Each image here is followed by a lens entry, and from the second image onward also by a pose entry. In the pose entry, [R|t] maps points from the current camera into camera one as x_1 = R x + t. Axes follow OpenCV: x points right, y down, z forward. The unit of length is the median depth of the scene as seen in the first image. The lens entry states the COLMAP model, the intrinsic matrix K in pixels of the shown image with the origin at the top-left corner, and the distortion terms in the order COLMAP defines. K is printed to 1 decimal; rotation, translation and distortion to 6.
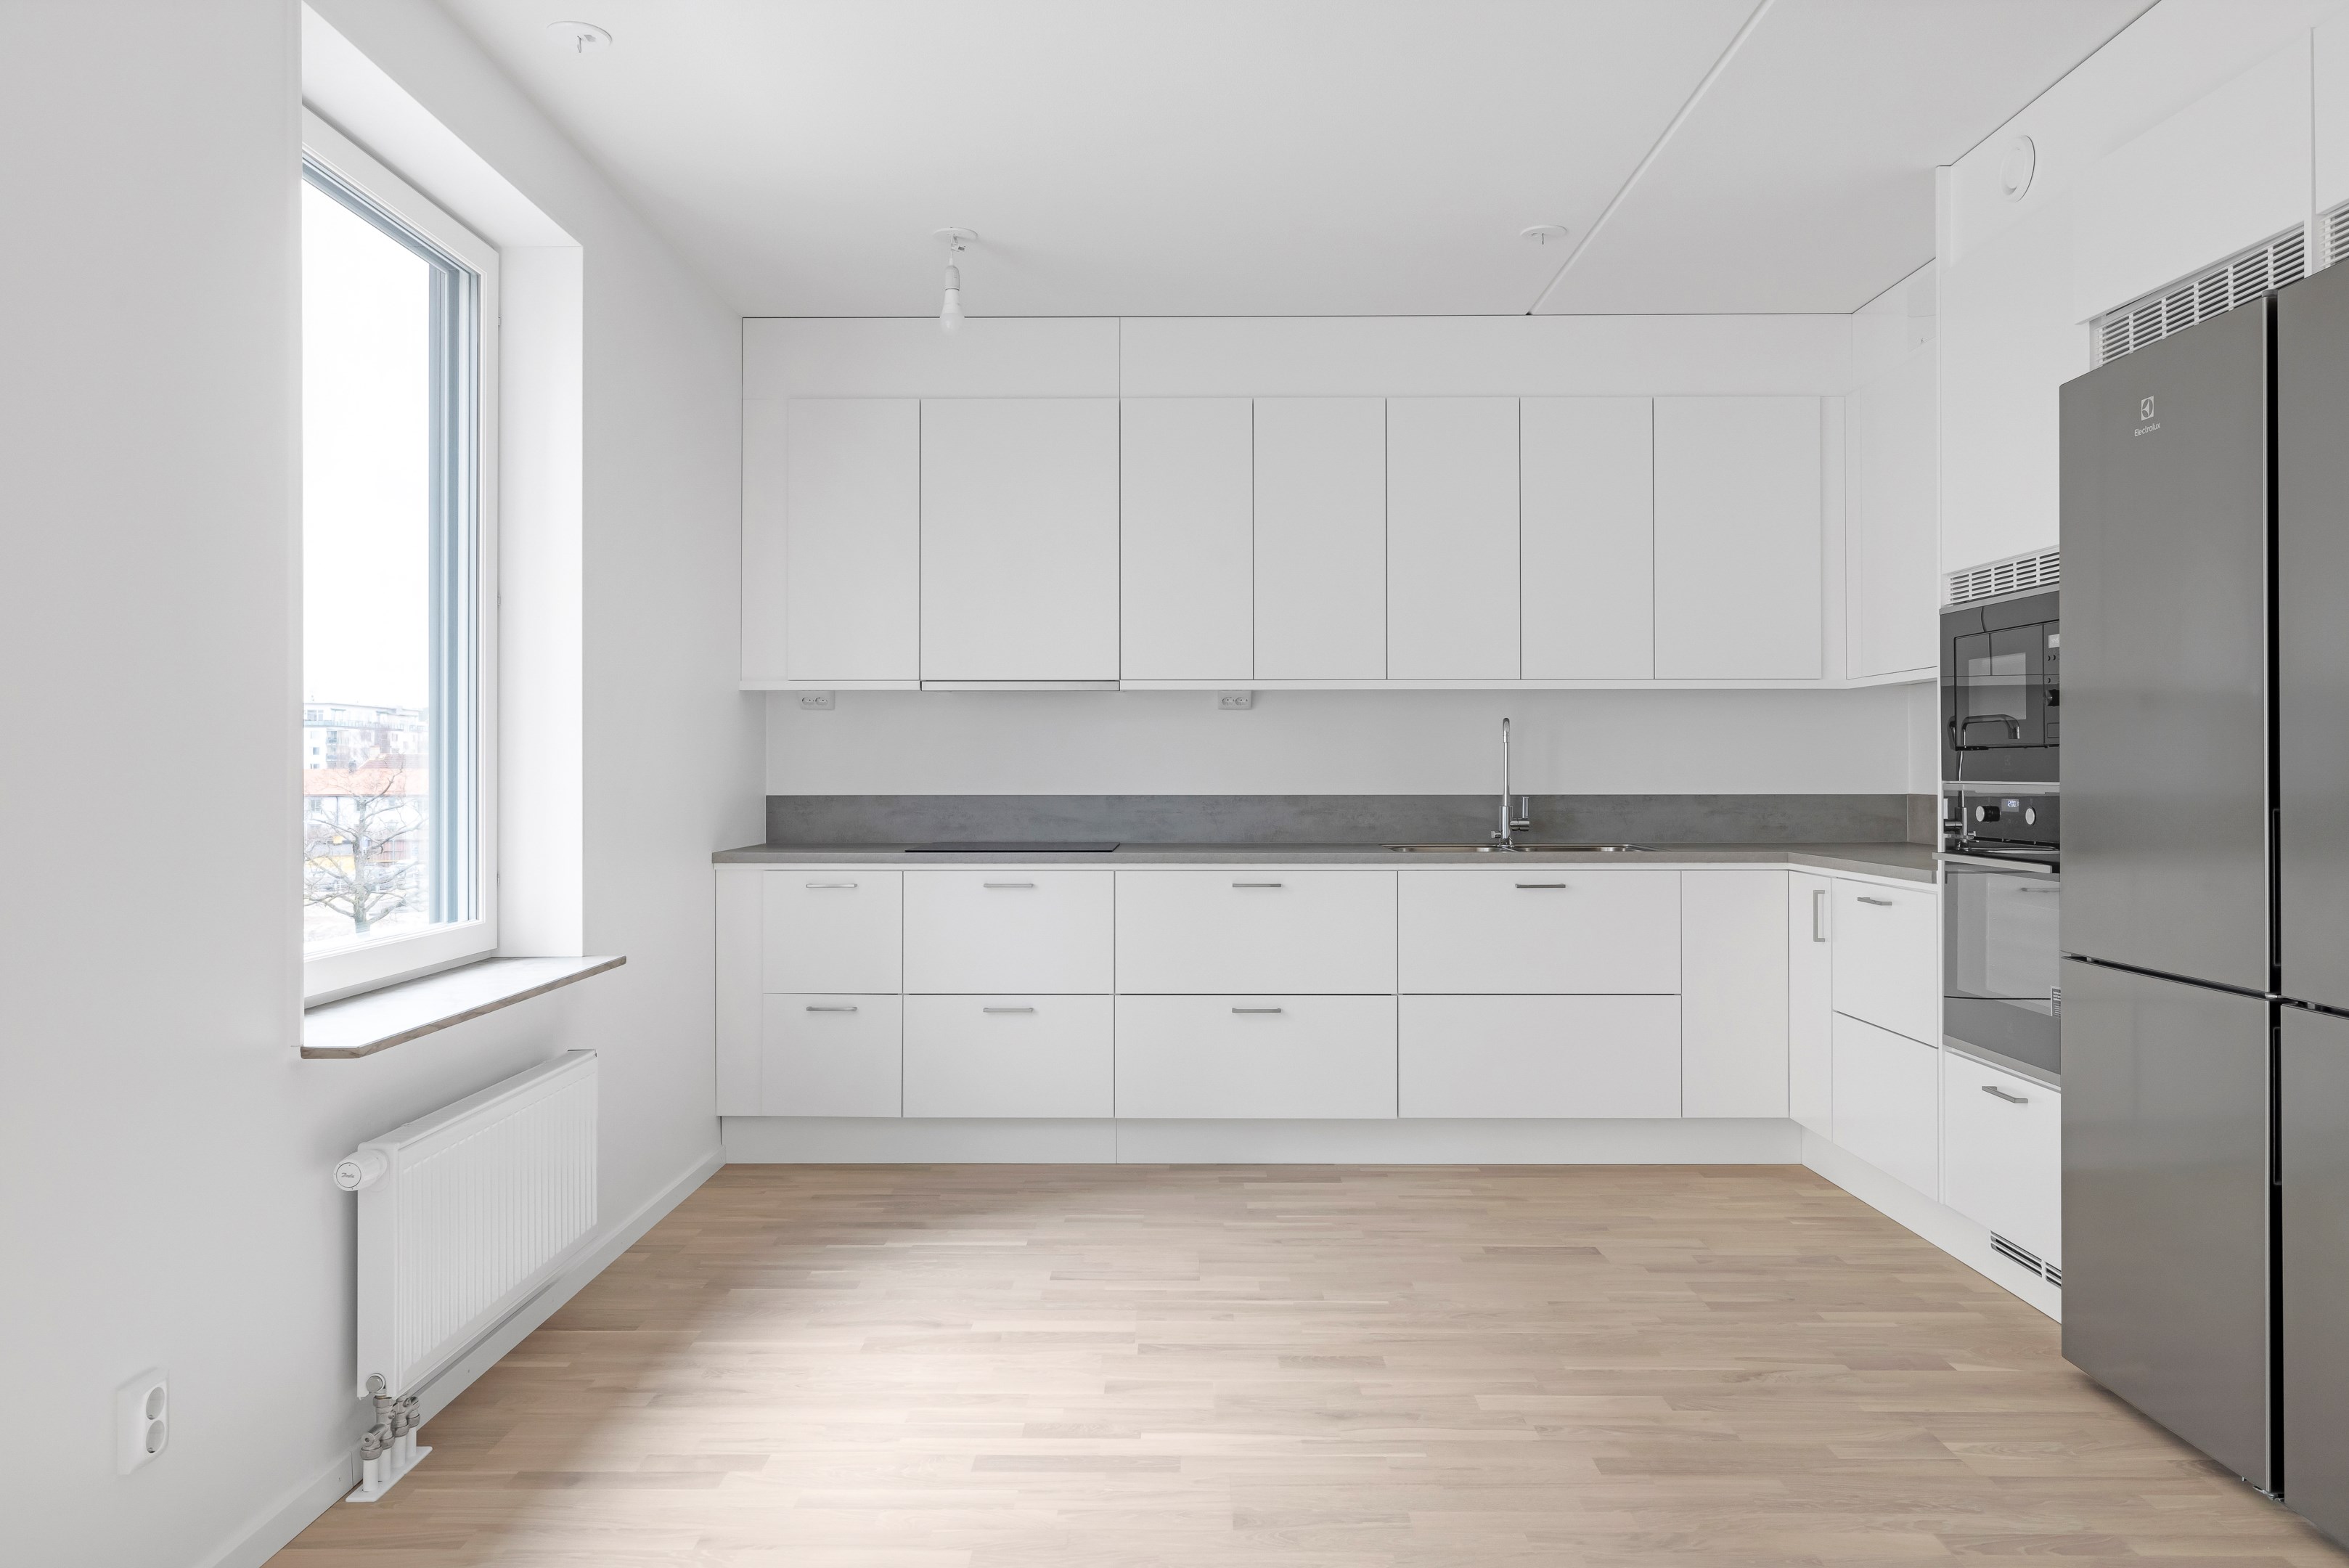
lens RADIAL K [[1652.4, 0, 1186.6], [0, 1652.4, 773.3], [0, 0, 1]] dist [0.003834, -0.004029]
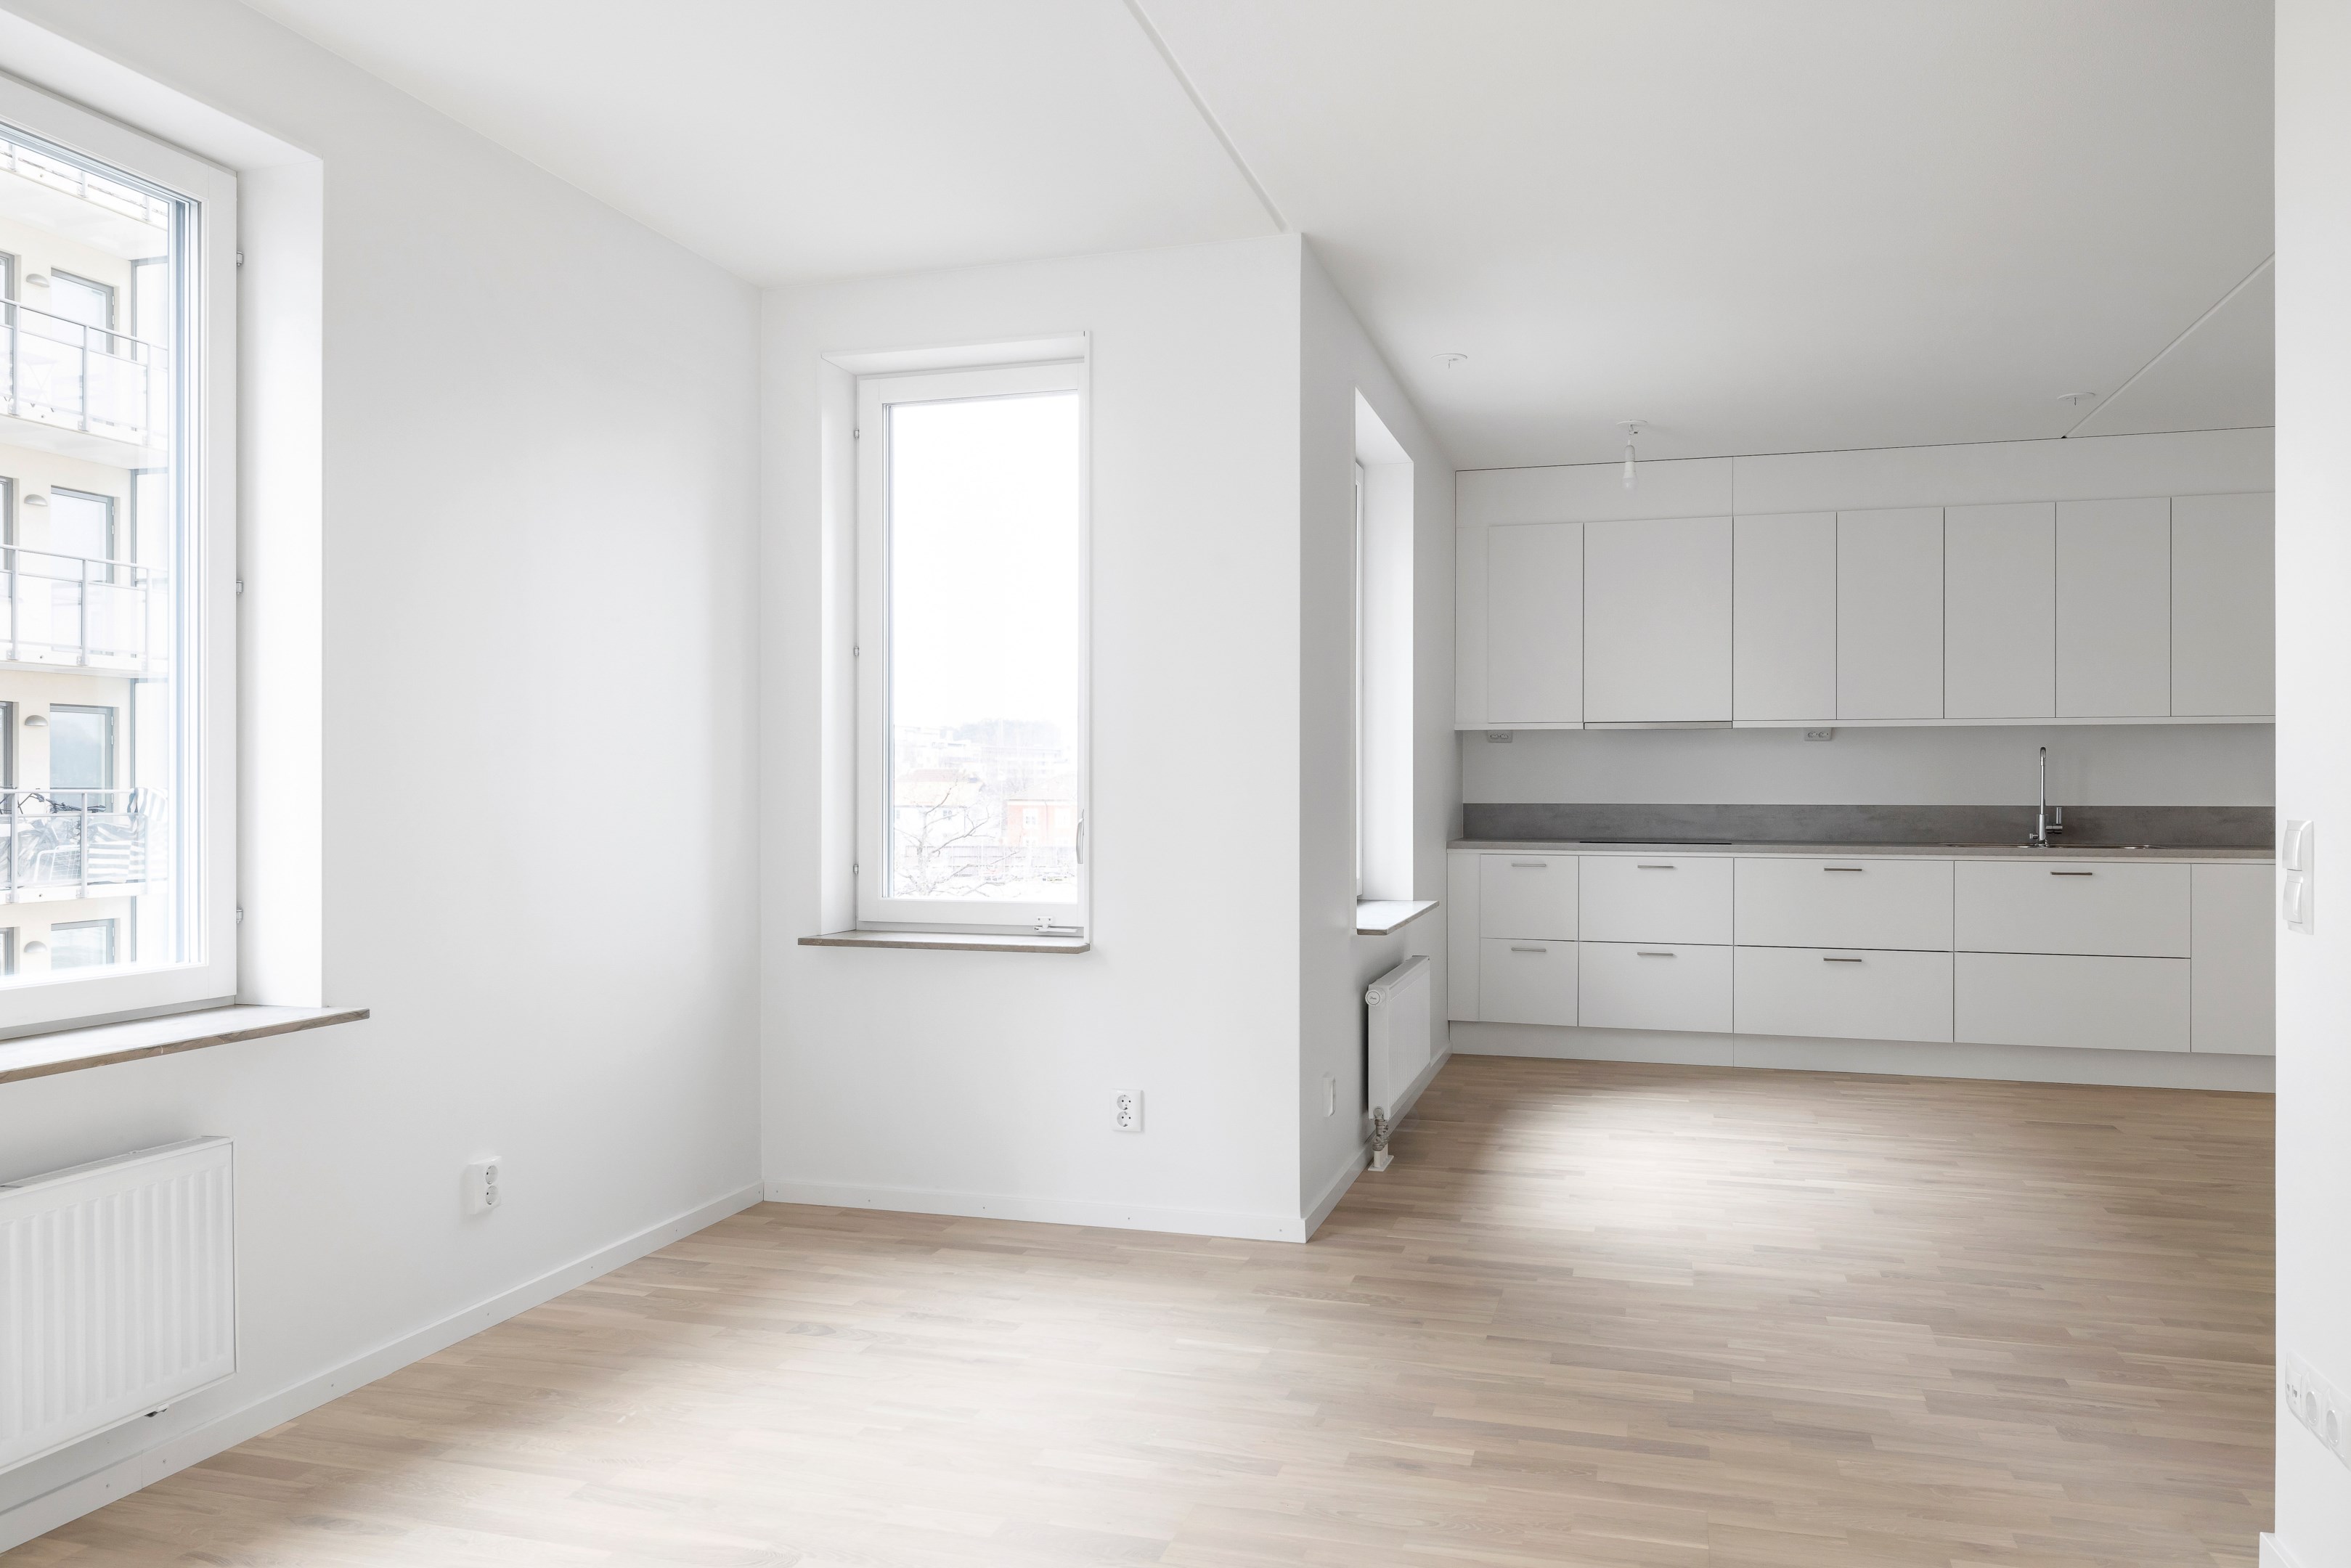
lens RADIAL K [[1653.6, 0, 1165.2], [0, 1653.6, 799.2], [0, 0, 1]] dist [0.003834, -0.004029]
pose [[0.957749, 0.004422, -0.287570, -0.102565], [-0.002321, 0.999968, 0.007646, -0.000589], [0.287595, -0.006656, 0.957729, -0.489278]]
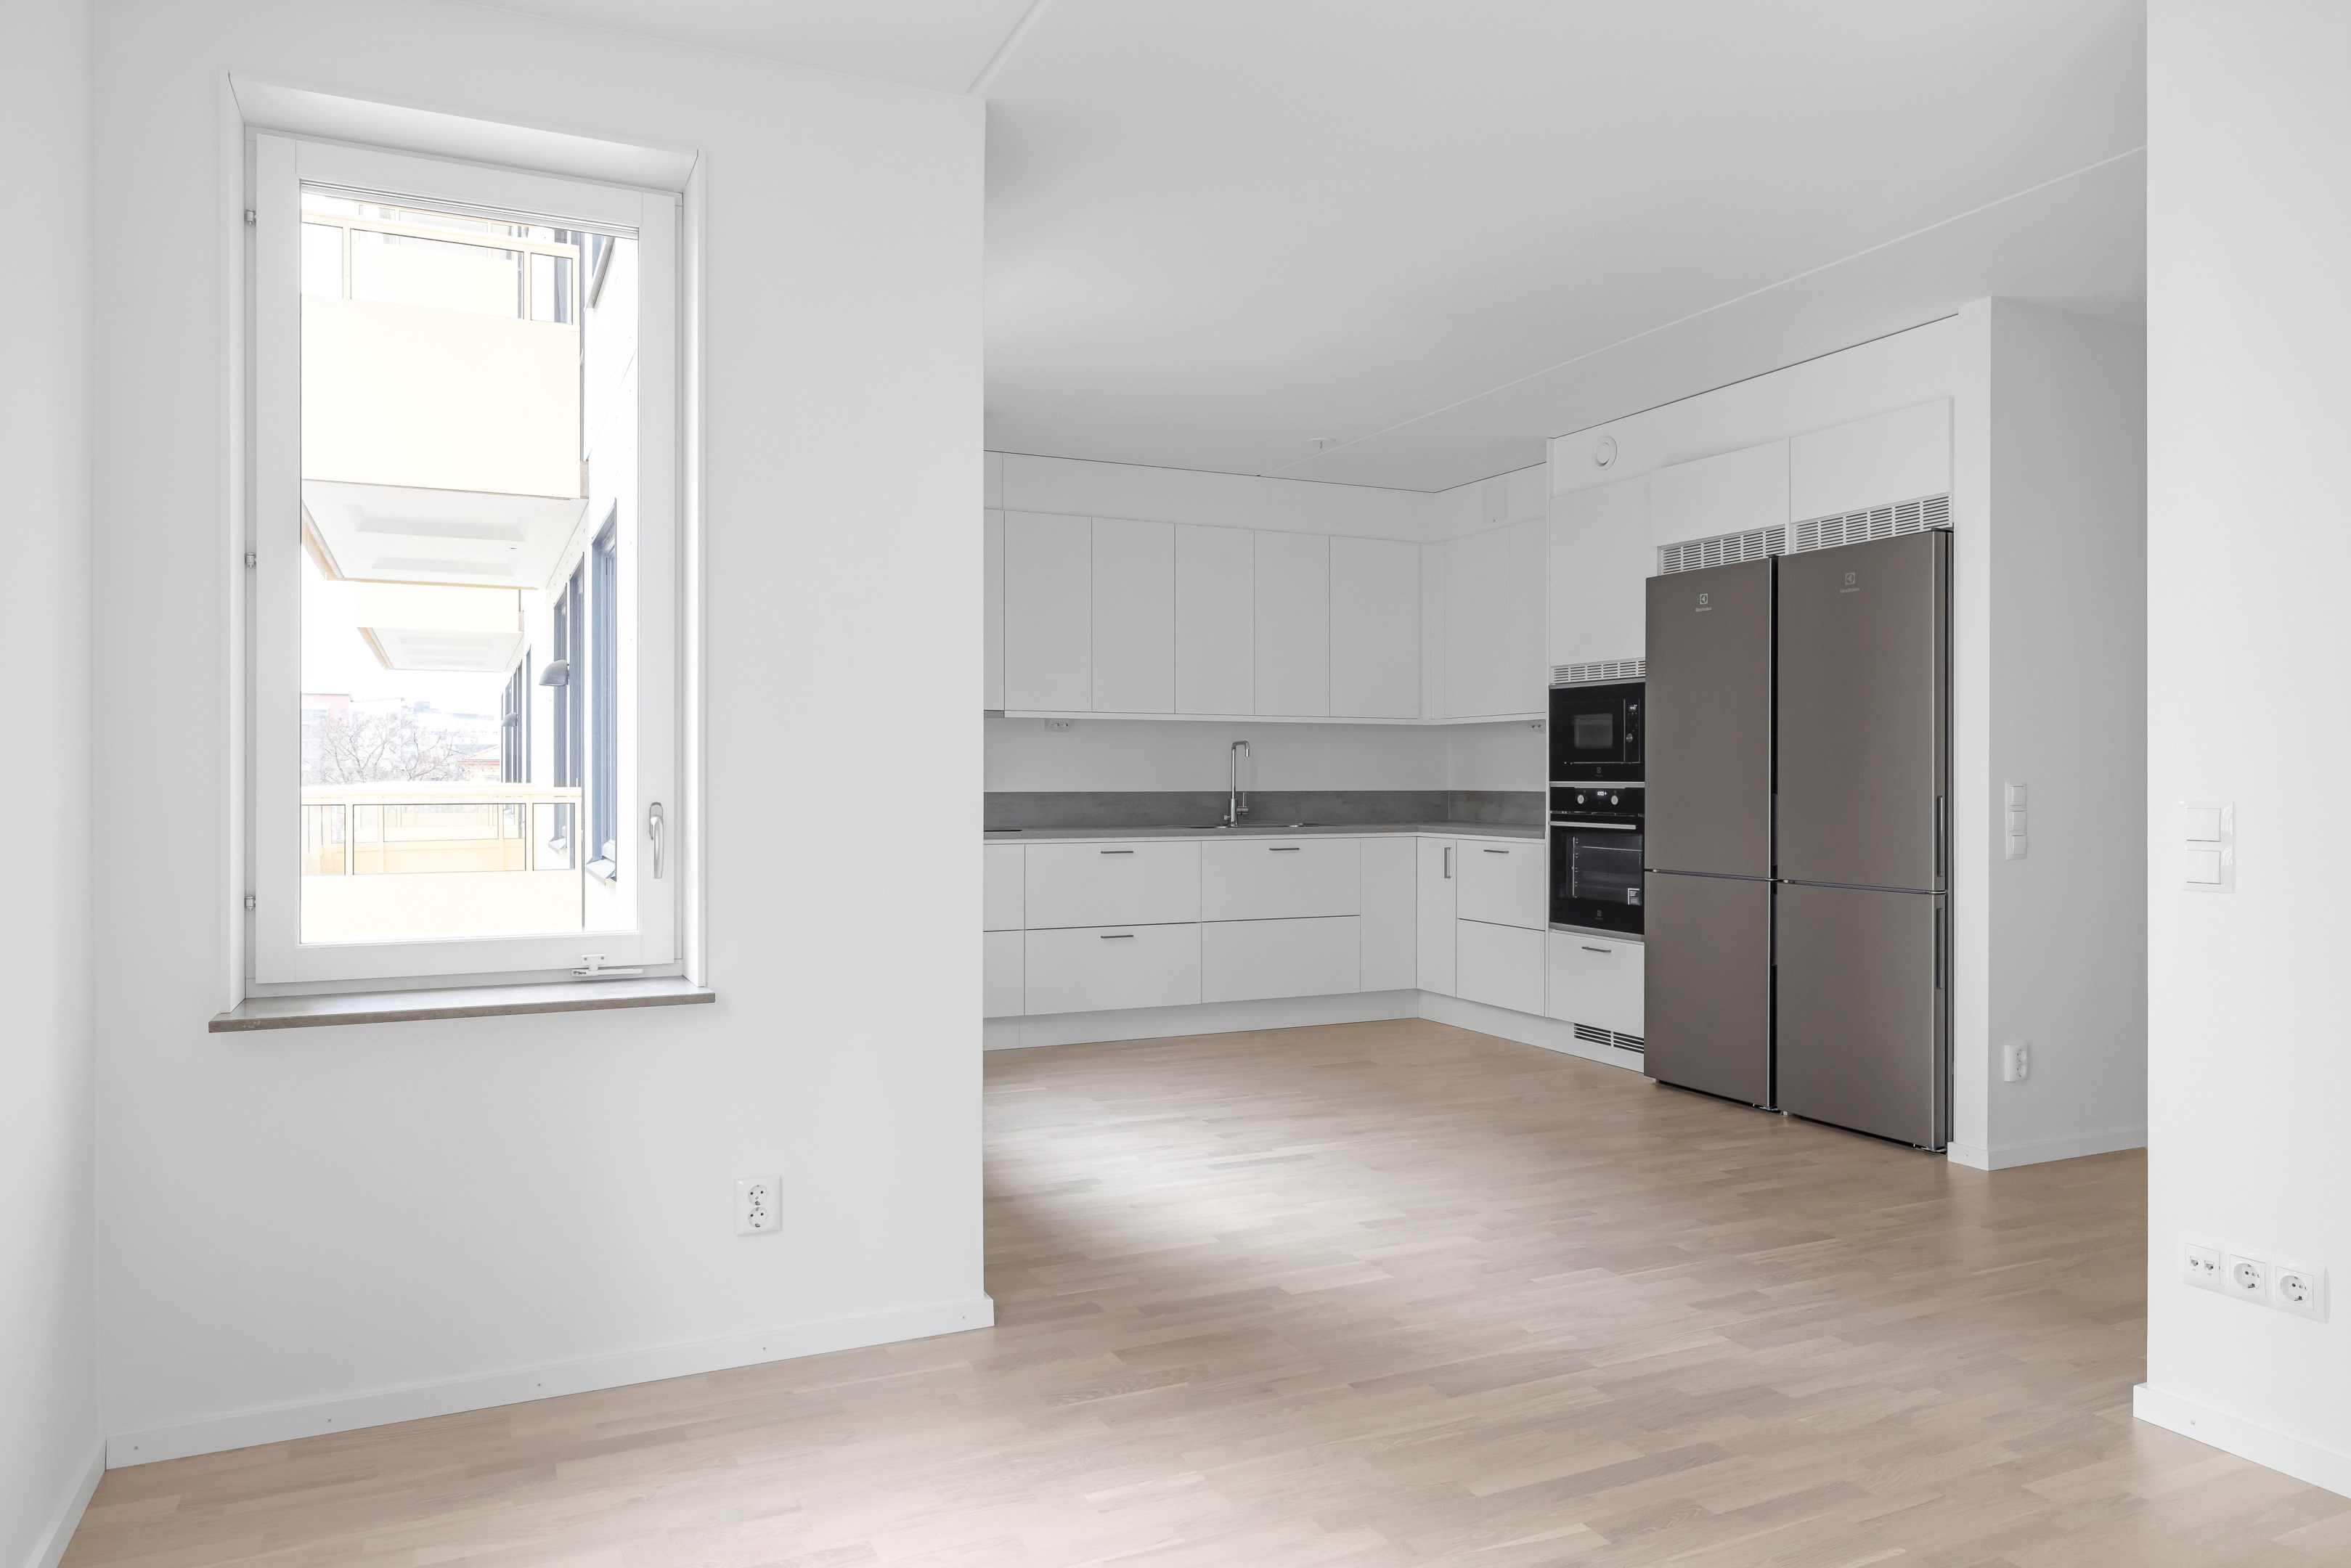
lens RADIAL K [[1540.8, 0, 1166.6], [0, 1540.8, 785.1], [0, 0, 1]] dist [-0.001332, 0.001371]
pose [[0.904895, -0.000603, 0.425634, -0.504582], [-0.001396, 0.999989, 0.004385, 0.001377], [-0.425632, -0.004562, 0.904885, -0.268950]]
